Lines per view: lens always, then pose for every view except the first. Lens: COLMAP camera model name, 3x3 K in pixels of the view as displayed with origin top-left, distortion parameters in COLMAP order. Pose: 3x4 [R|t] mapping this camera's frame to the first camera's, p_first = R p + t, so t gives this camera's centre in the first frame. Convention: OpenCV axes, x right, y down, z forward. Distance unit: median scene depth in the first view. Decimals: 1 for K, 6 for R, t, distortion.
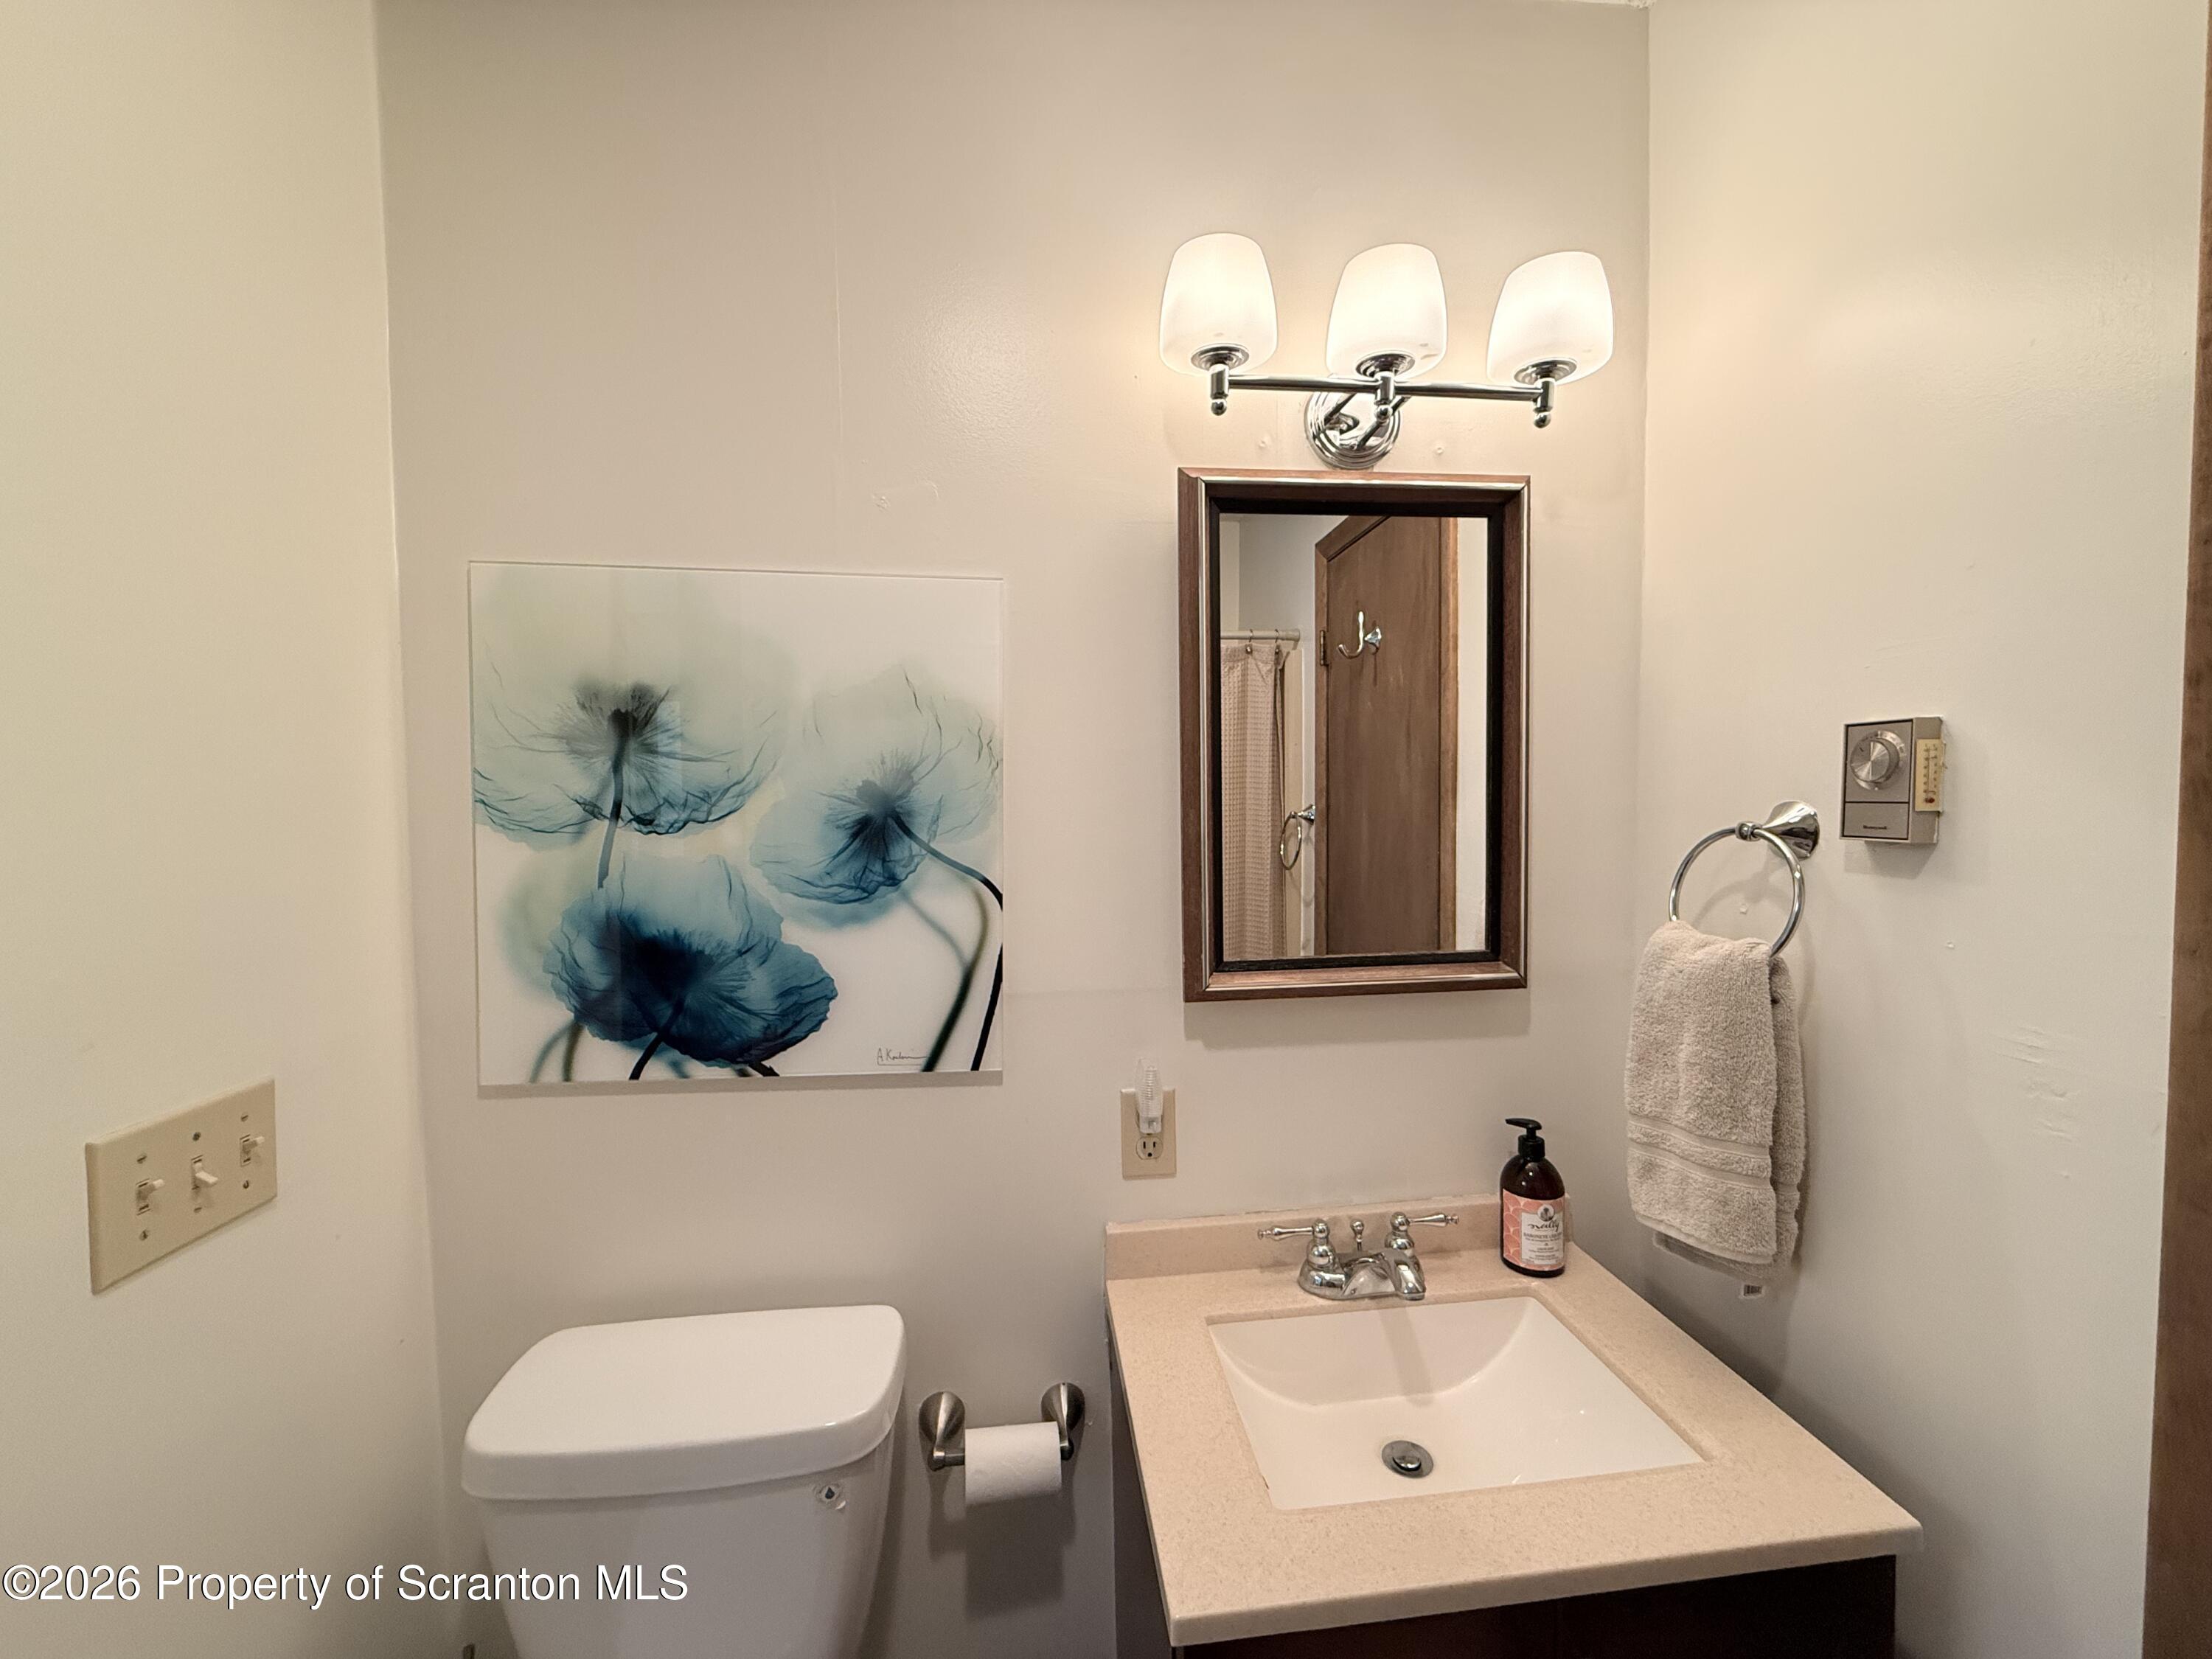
lens RADIAL K [[879.6, 0, 1094.8], [0, 879.6, 843.6], [0, 0, 1]] dist [0.000350, -0.000224]
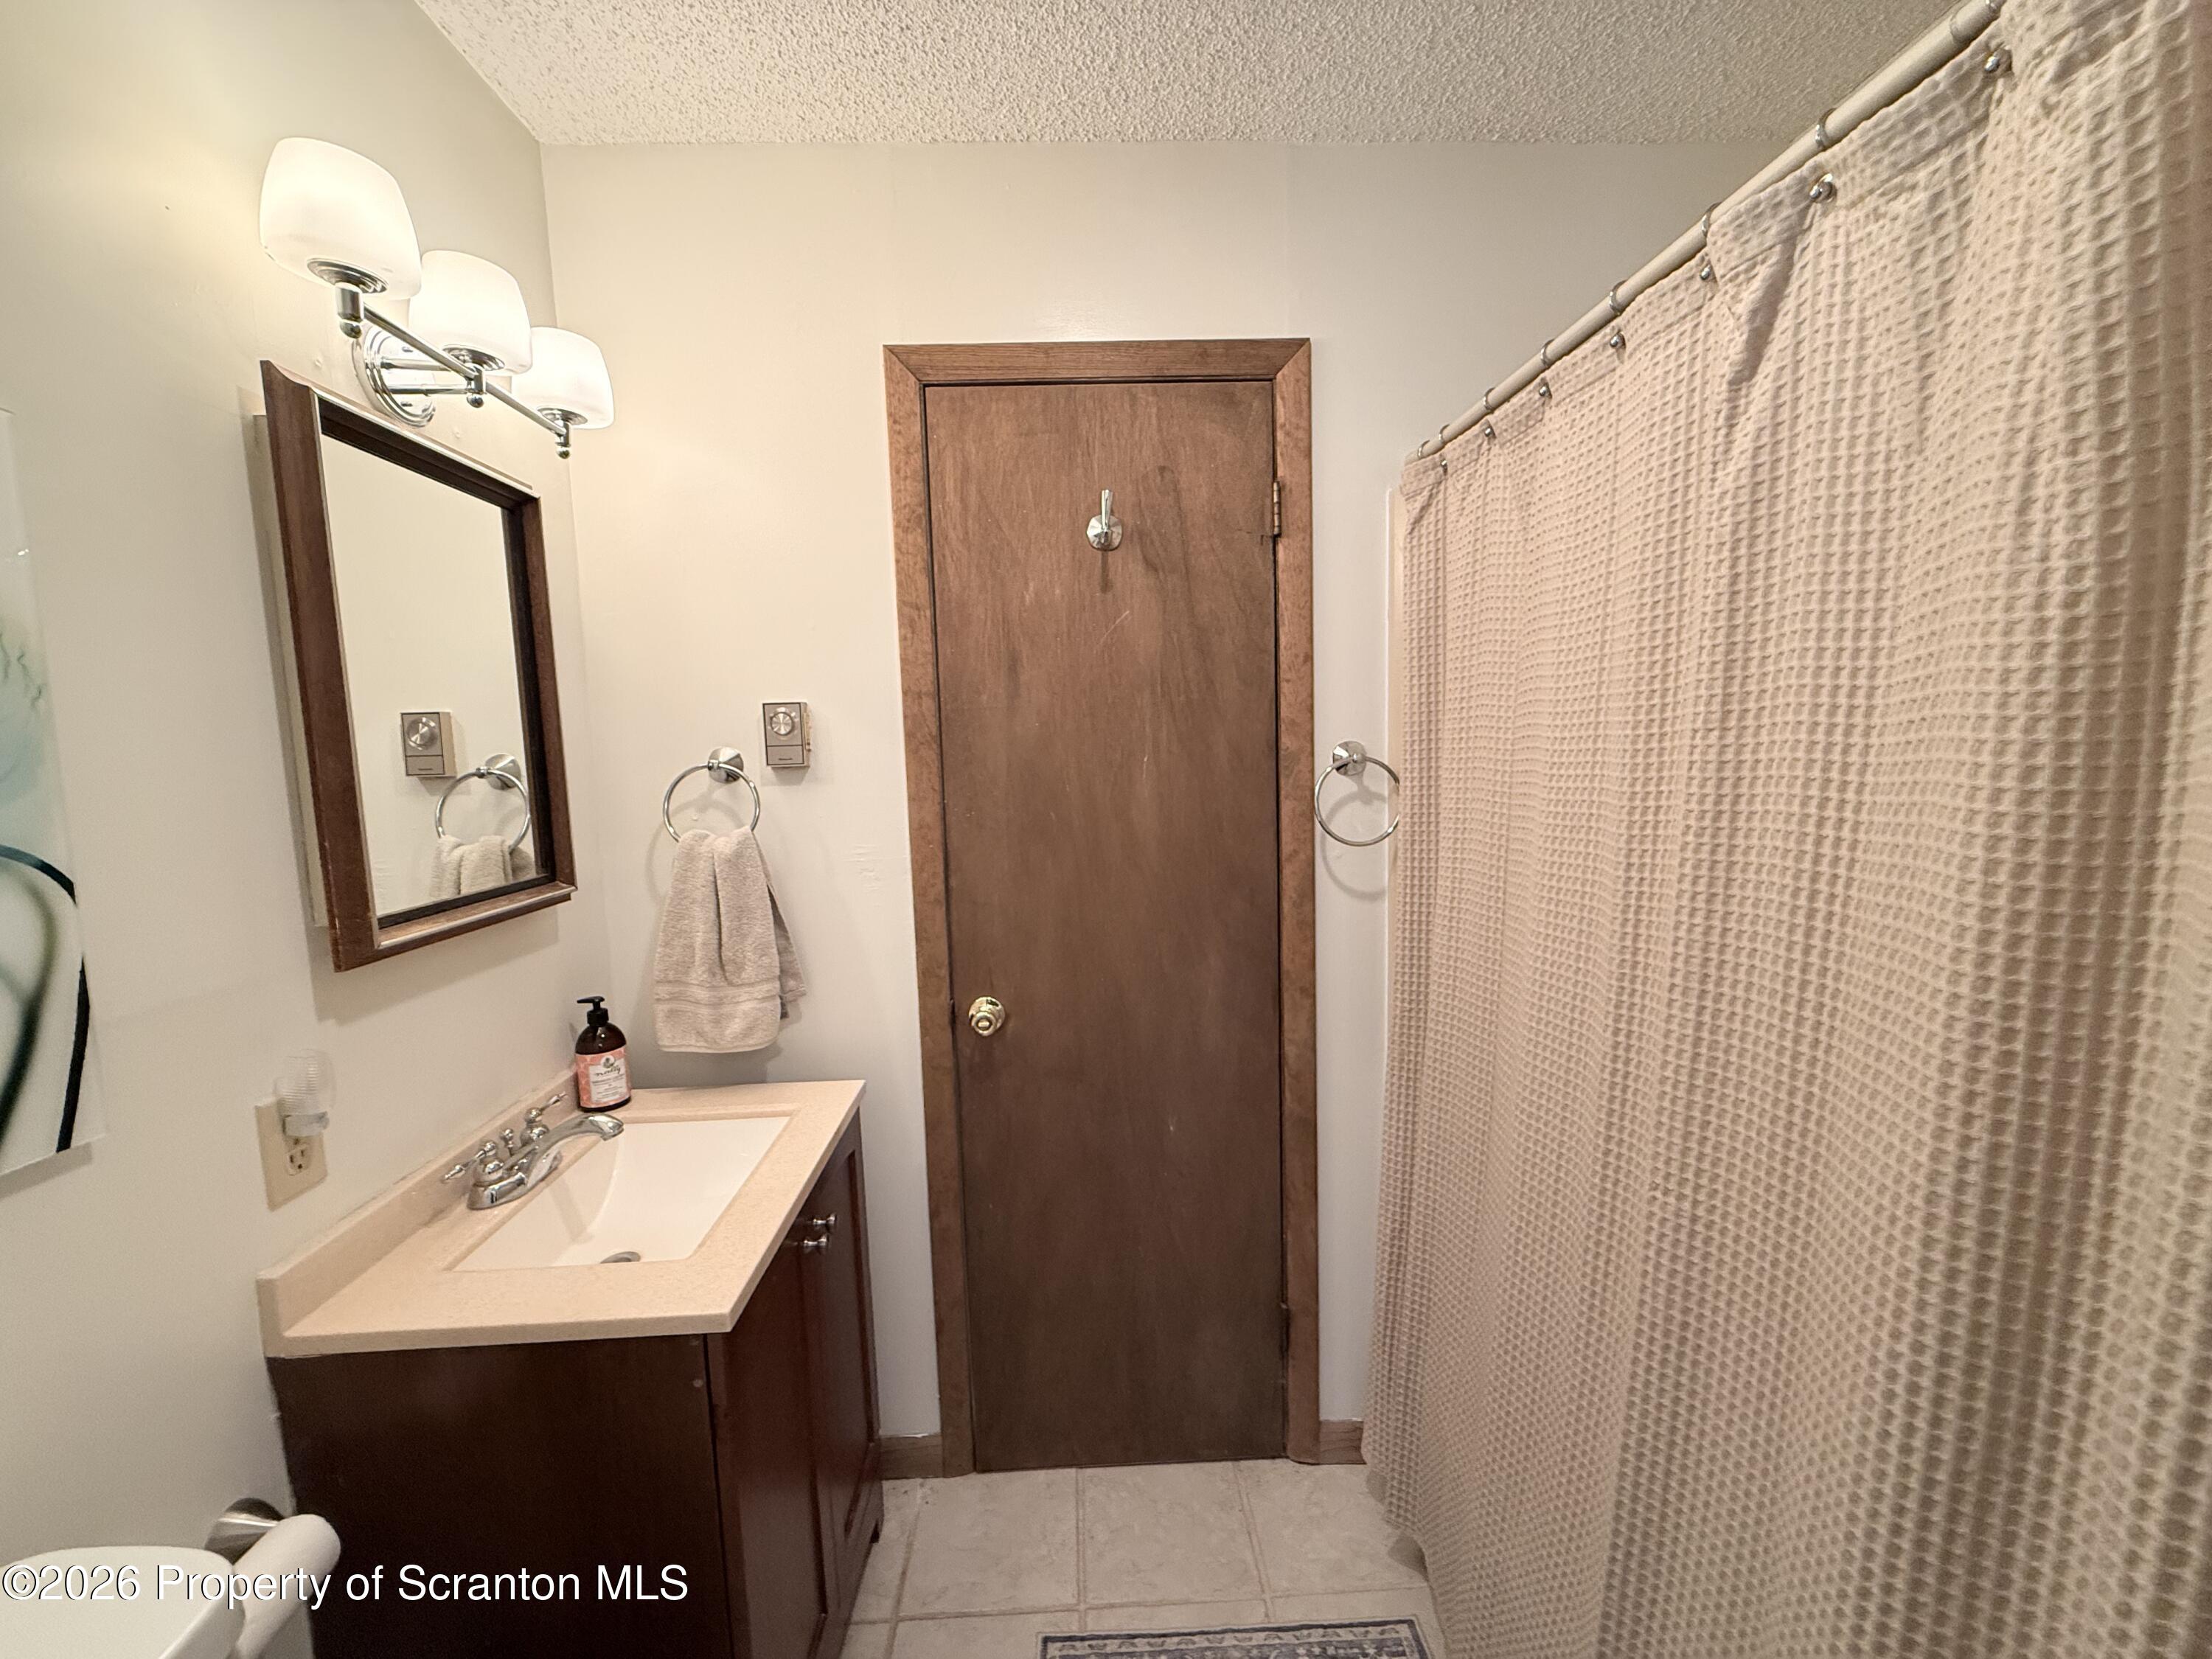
lens RADIAL K [[879.6, 0, 1100.1], [0, 879.6, 831.5], [0, 0, 1]] dist [0.000350, -0.000224]
pose [[0.067449, -0.088607, 0.993780, -0.729581], [0.078498, 0.993432, 0.083248, 0.024021], [-0.994630, 0.072394, 0.073961, 0.152186]]
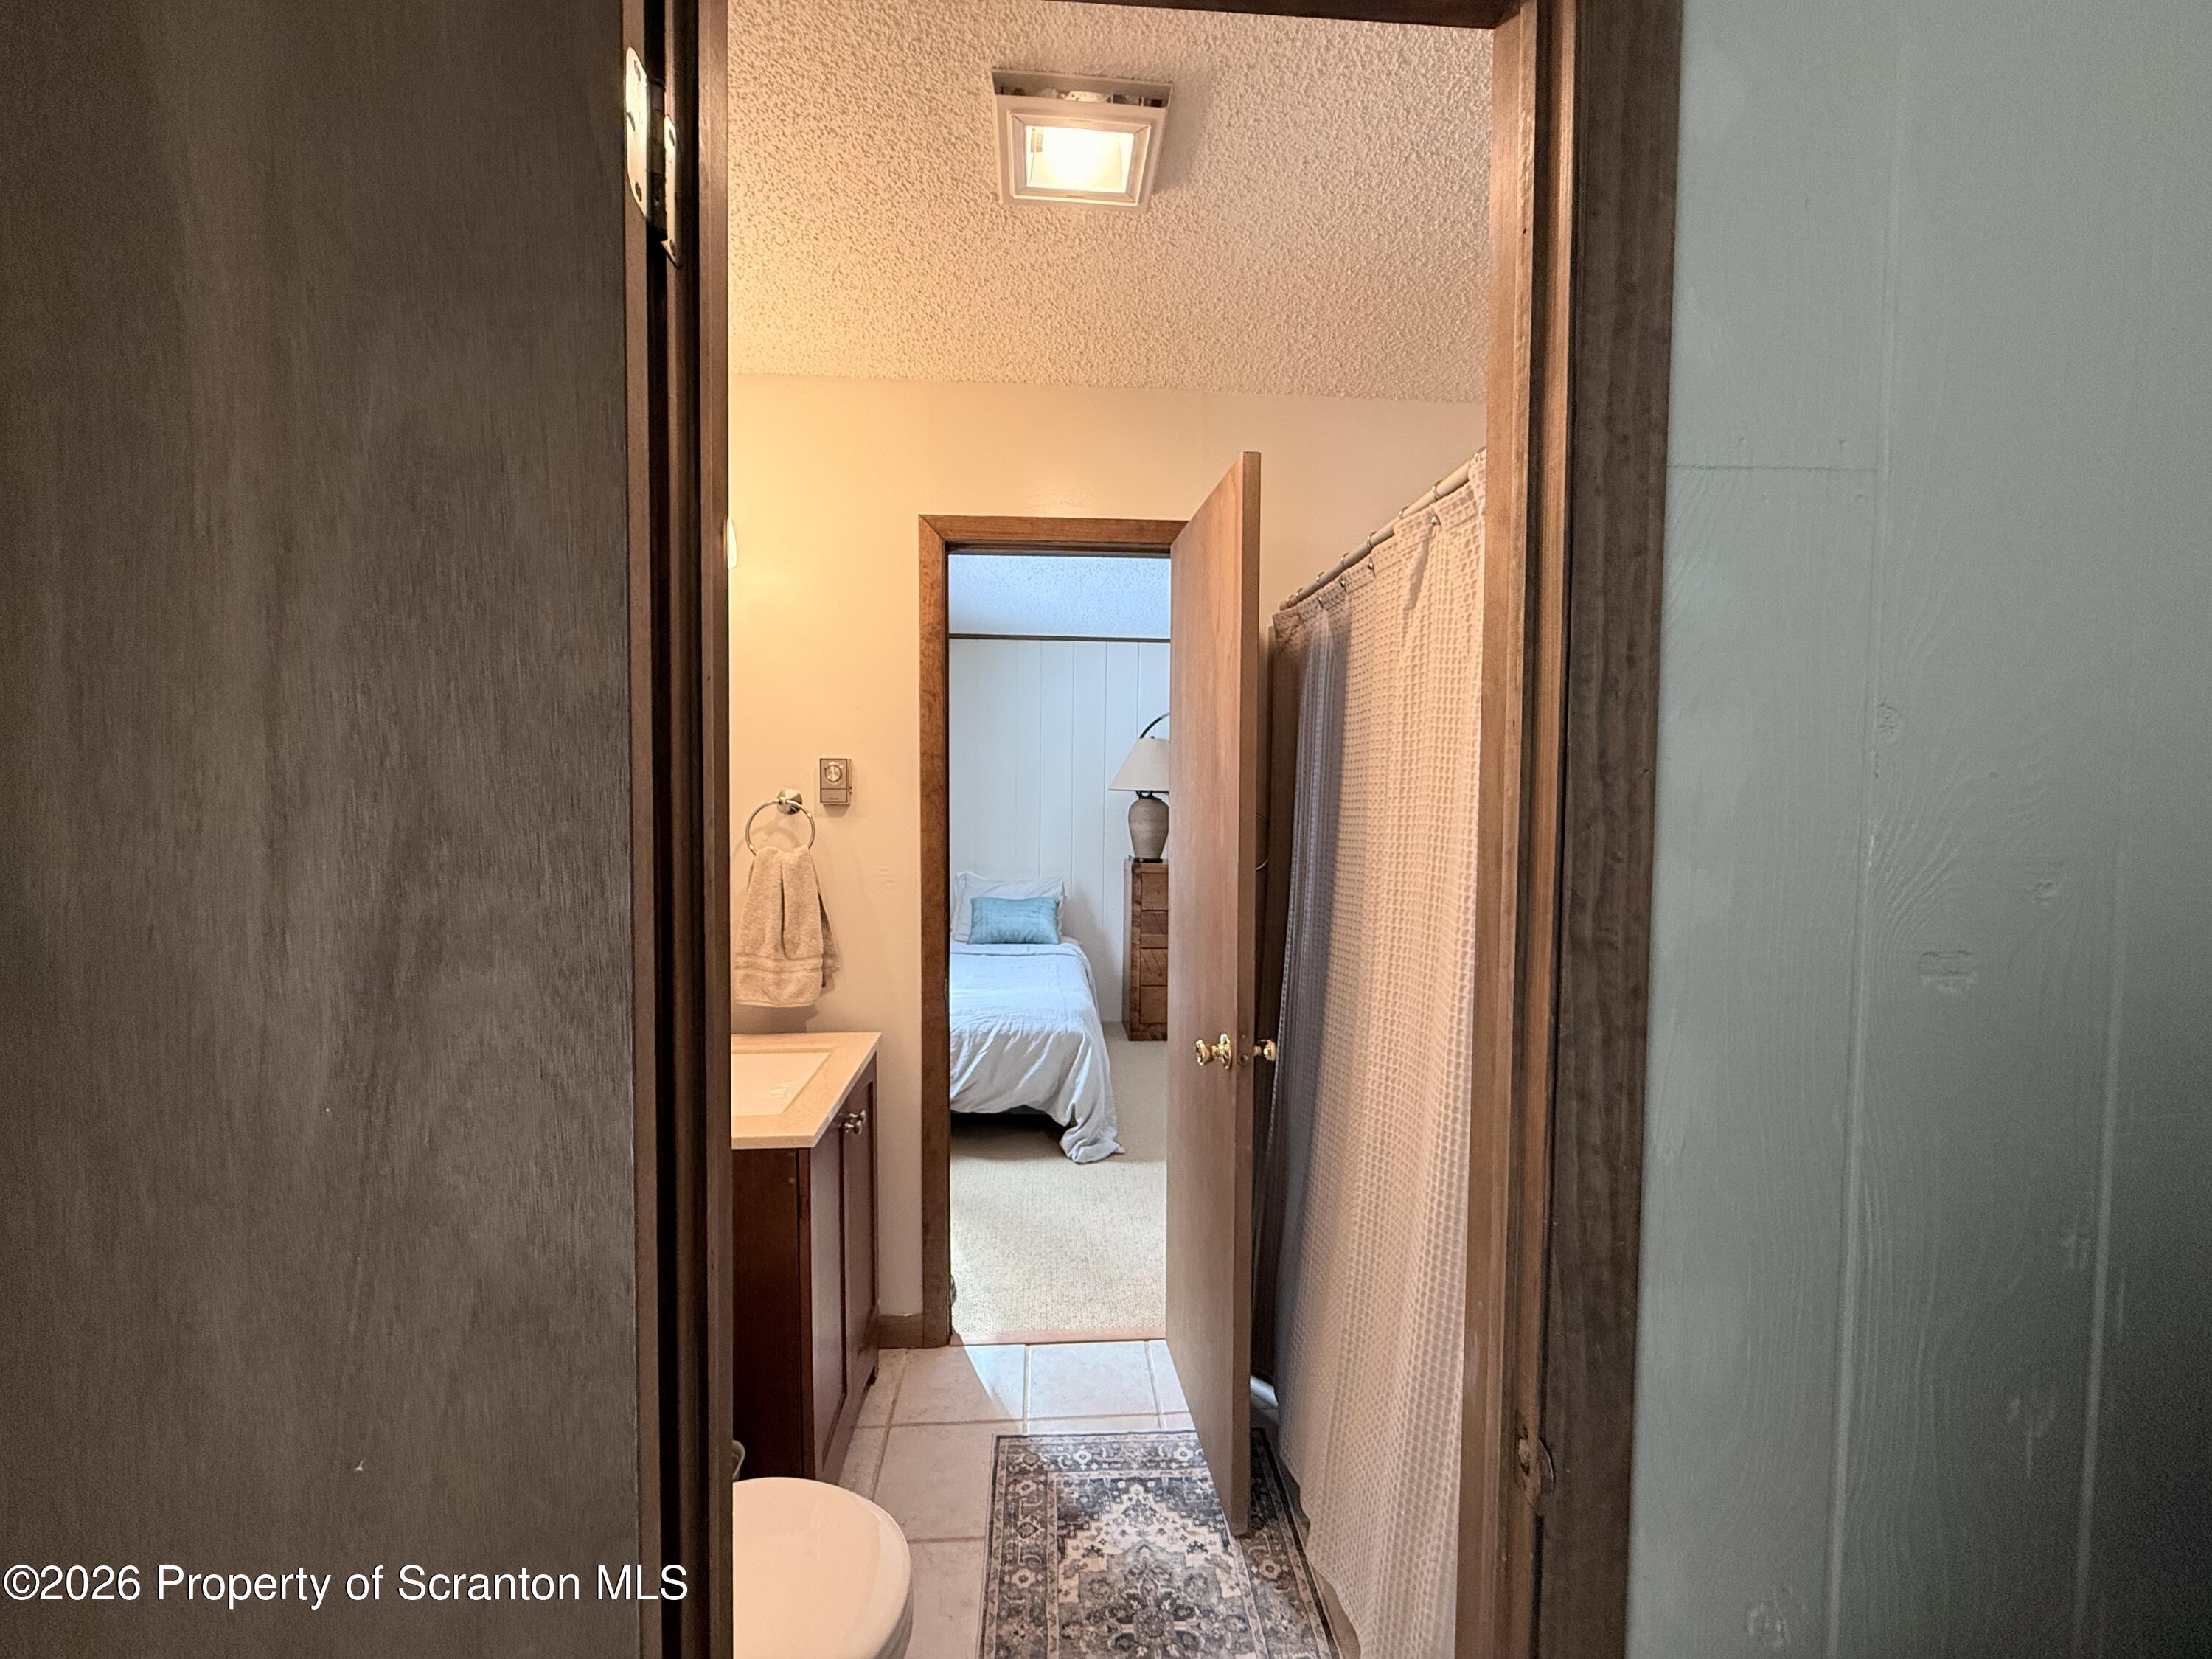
lens RADIAL K [[879.6, 0, 1102.5], [0, 879.6, 829.3], [0, 0, 1]] dist [0.000350, -0.000224]
pose [[0.036894, -0.024898, 0.999009, -1.303367], [0.045916, 0.998676, 0.023194, 0.036717], [-0.998264, 0.045015, 0.037988, 0.078338]]
